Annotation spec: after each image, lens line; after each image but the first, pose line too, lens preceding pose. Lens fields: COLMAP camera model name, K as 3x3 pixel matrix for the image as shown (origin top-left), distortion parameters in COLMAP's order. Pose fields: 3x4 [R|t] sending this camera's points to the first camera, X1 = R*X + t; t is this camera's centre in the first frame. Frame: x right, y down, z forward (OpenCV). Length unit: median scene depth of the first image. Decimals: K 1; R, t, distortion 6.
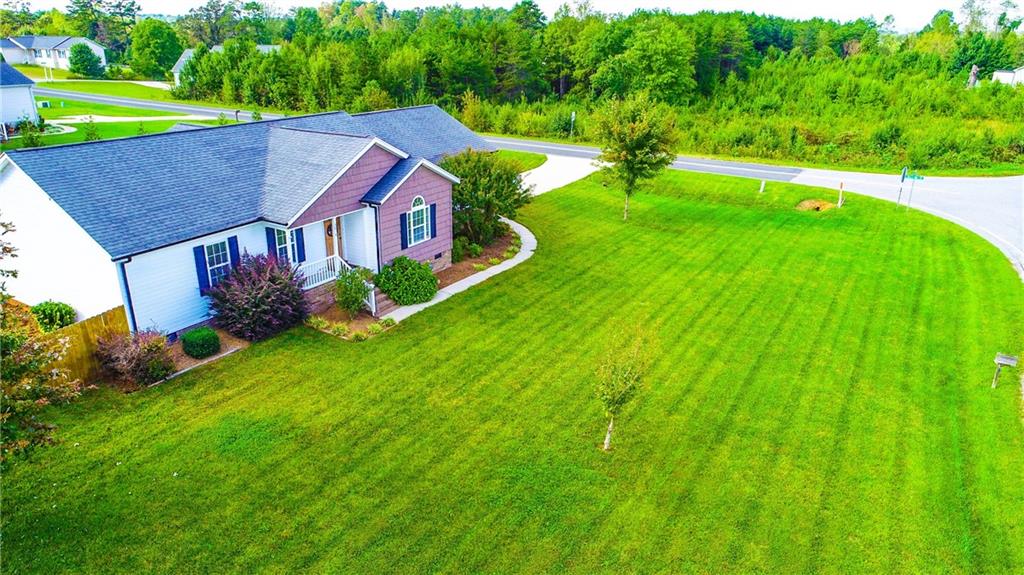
lens RADIAL K [[686.0, 0, 512.0], [0, 686.0, 287.5], [0, 0, 1]] dist [-0.001807, -0.002642]
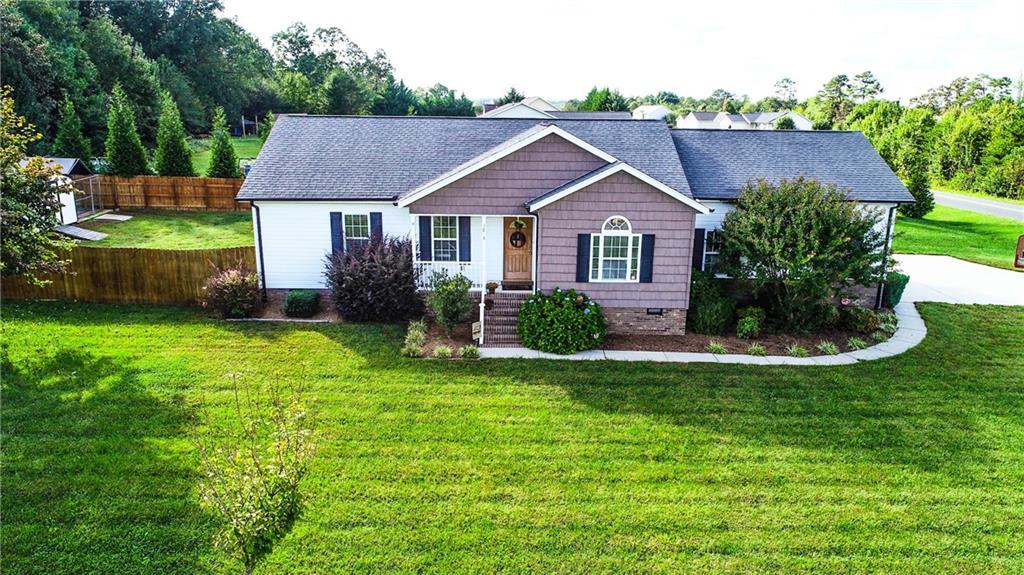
lens RADIAL K [[686.0, 0, 512.0], [0, 686.0, 287.5], [0, 0, 1]] dist [-0.001807, -0.002642]
pose [[0.530379, 0.201459, -0.823476, 0.408495], [-0.301875, 0.952565, 0.038610, -0.055939], [0.792193, 0.228109, 0.566036, 0.516251]]
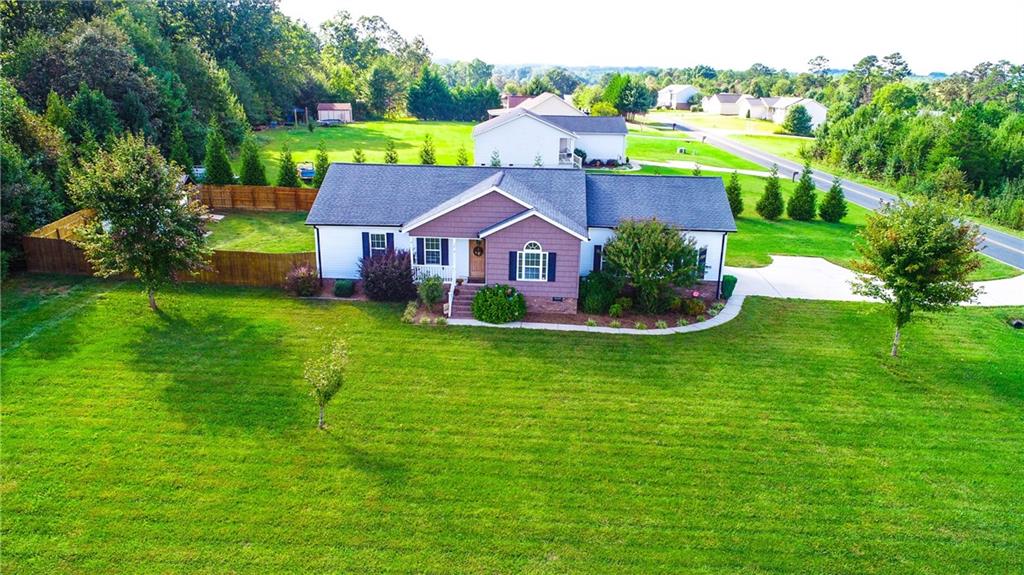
lens RADIAL K [[686.0, 0, 512.0], [0, 686.0, 287.5], [0, 0, 1]] dist [-0.001807, -0.002642]
pose [[0.477173, 0.253448, -0.841469, 0.856842], [-0.319852, 0.941926, 0.102326, -0.166379], [0.818536, 0.220318, 0.530527, 0.353802]]
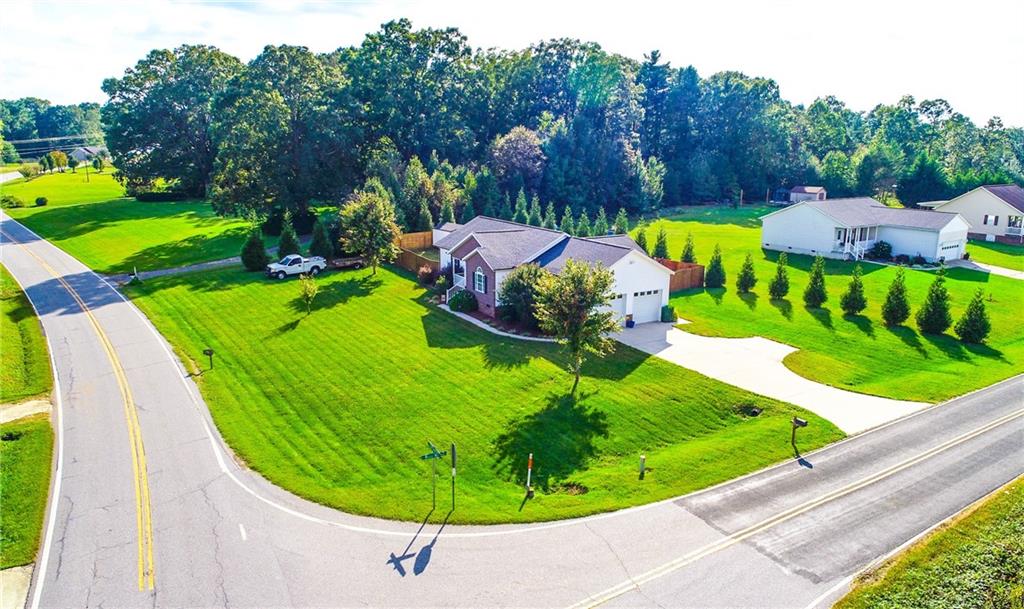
lens RADIAL K [[701.1, 0, 512.0], [0, 701.1, 304.5], [0, 0, 1]] dist [-0.000613, -0.000248]
pose [[-0.447590, 0.179014, -0.876137, 1.588251], [-0.331172, 0.876911, 0.348357, -0.764132], [0.830655, 0.446073, -0.333212, 1.778397]]
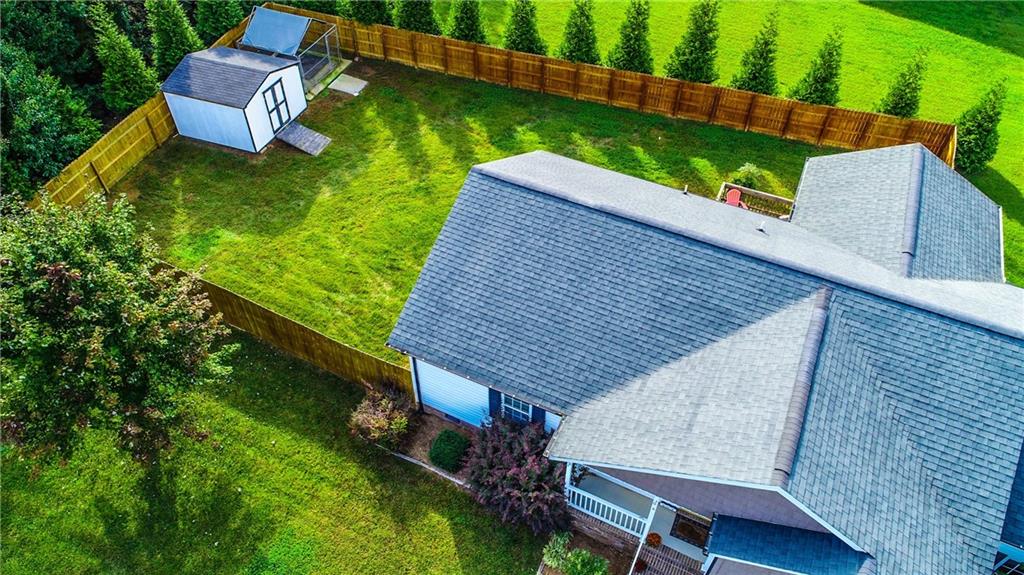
lens RADIAL K [[686.0, 0, 512.0], [0, 686.0, 287.5], [0, 0, 1]] dist [-0.001807, -0.002642]
pose [[0.097274, 0.700577, -0.706916, 0.032081], [-0.358199, 0.687331, 0.631878, -0.512079], [0.928564, 0.191751, 0.317805, 0.575636]]
